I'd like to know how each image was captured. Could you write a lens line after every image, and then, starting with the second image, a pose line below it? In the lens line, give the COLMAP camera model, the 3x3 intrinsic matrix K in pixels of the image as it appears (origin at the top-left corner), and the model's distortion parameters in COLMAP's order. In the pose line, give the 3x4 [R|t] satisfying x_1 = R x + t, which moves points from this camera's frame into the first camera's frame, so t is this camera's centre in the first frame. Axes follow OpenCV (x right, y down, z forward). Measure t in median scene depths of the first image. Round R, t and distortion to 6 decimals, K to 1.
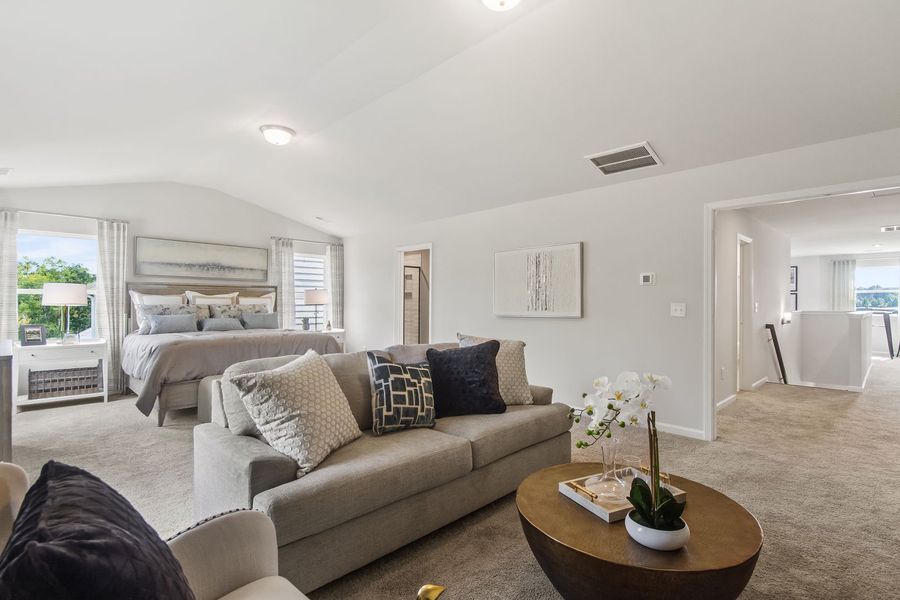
lens RADIAL K [[421.6, 0, 448.0], [0, 421.6, 292.9], [0, 0, 1]] dist [0.000609, 0.000353]
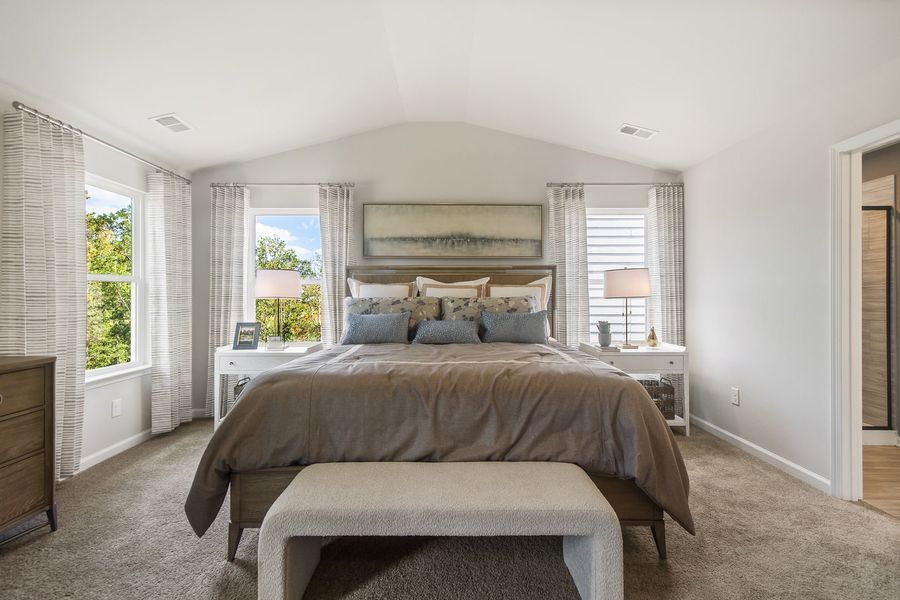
lens RADIAL K [[421.6, 0, 448.0], [0, 421.6, 292.9], [0, 0, 1]] dist [0.000609, 0.000353]
pose [[0.710780, -0.007224, -0.703378, -0.108866], [0.020893, 0.999723, 0.010845, 0.012925], [0.703105, -0.022404, 0.710734, 0.513758]]
